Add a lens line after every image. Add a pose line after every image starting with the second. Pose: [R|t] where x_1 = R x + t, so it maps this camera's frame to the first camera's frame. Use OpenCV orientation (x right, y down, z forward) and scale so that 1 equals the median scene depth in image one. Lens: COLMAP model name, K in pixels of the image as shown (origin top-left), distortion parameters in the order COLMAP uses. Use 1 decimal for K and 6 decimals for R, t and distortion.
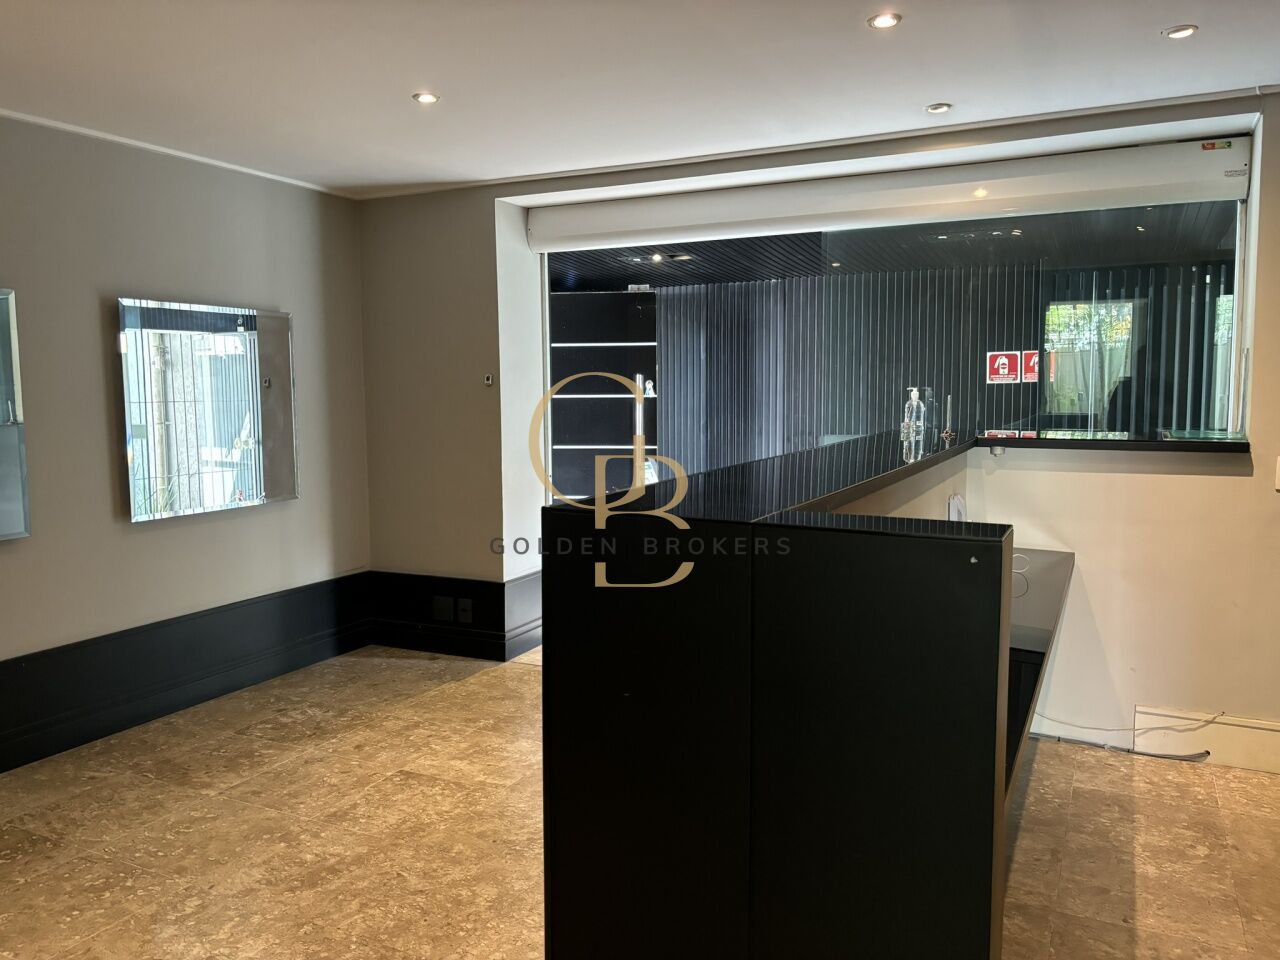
lens RADIAL K [[963.6, 0, 640.0], [0, 963.6, 480.0], [0, 0, 1]] dist [0.006964, 0.000023]
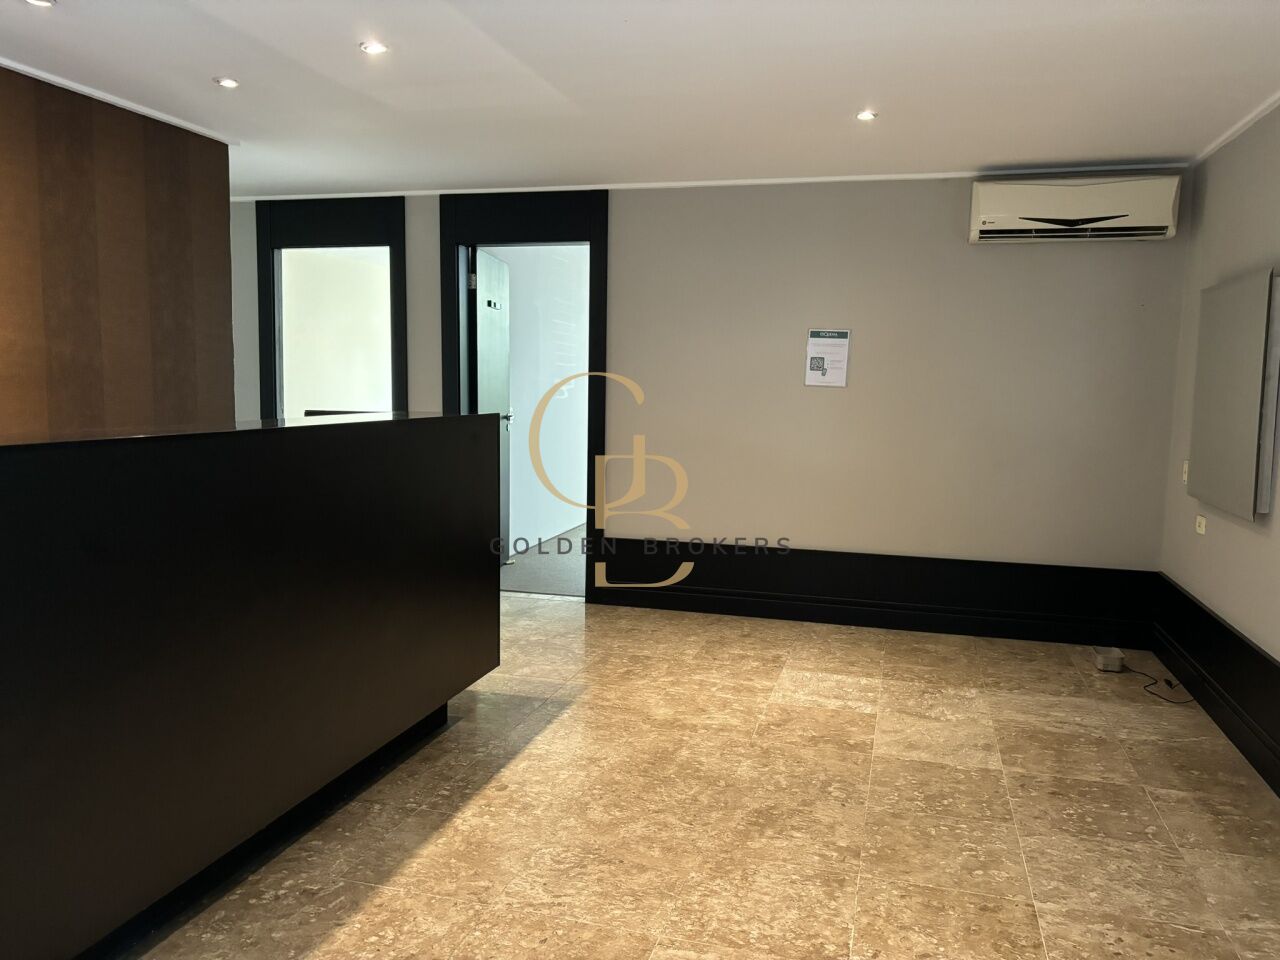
lens RADIAL K [[963.6, 0, 640.0], [0, 963.6, 480.0], [0, 0, 1]] dist [0.006964, 0.000023]
pose [[-0.981793, 0.008159, -0.189781, -0.000467], [-0.031023, 0.978776, 0.202571, -0.155563], [0.187406, 0.204770, -0.960702, 1.797351]]
